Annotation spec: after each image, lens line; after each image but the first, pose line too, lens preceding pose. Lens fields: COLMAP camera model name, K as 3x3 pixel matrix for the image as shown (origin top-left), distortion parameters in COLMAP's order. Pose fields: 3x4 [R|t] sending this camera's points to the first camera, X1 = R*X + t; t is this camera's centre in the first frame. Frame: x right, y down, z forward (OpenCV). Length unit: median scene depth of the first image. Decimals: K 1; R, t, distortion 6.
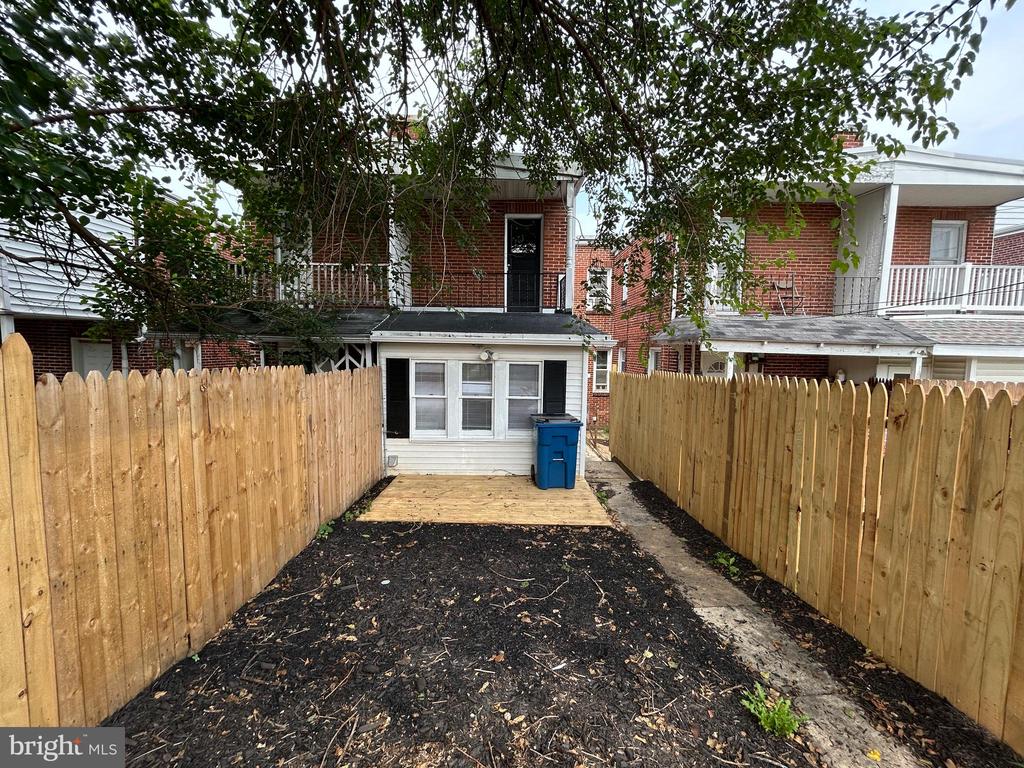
lens RADIAL K [[412.3, 0, 511.3], [0, 412.3, 384.0], [0, 0, 1]] dist [-0.001112, 0.001031]
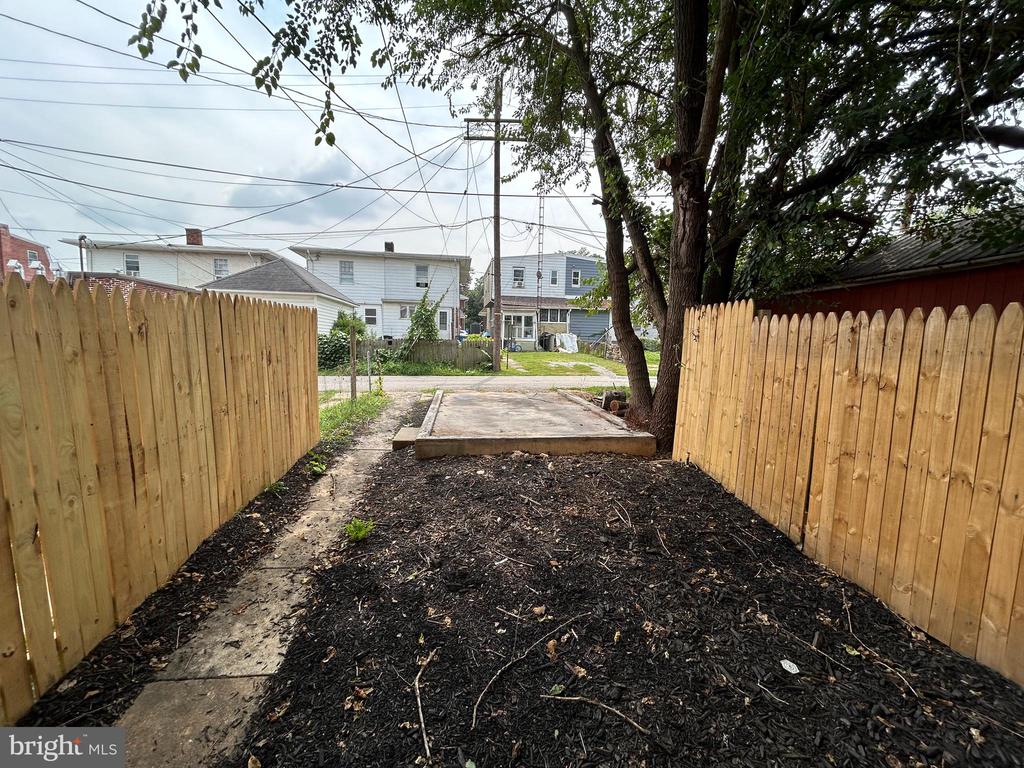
lens RADIAL K [[412.3, 0, 511.1], [0, 412.3, 392.0], [0, 0, 1]] dist [-0.001112, 0.001031]
pose [[-0.992508, -0.026662, -0.119237, 0.216317], [-0.049249, 0.980410, 0.190710, 0.008113], [0.111816, 0.195153, -0.974378, 1.868483]]
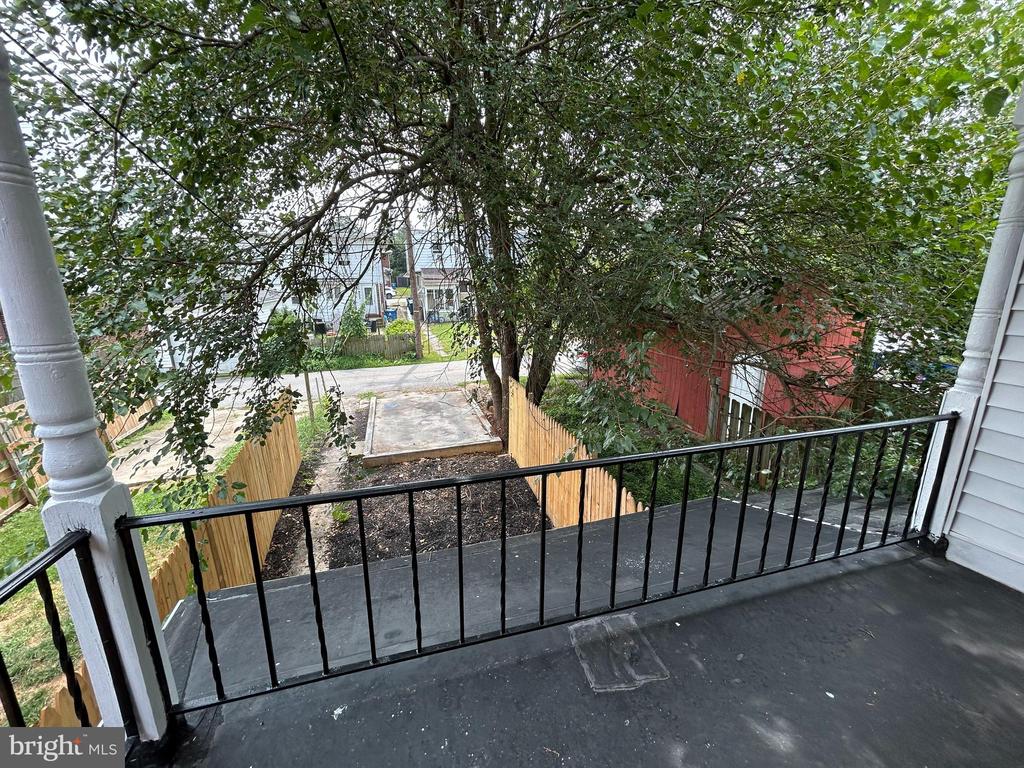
lens RADIAL K [[412.3, 0, 512.3], [0, 412.3, 383.5], [0, 0, 1]] dist [-0.001112, 0.001031]
pose [[-0.961515, 0.059036, -0.268336, 0.124487], [-0.026878, 0.951748, 0.305702, -0.954716], [0.273435, 0.301150, -0.913533, 3.123531]]
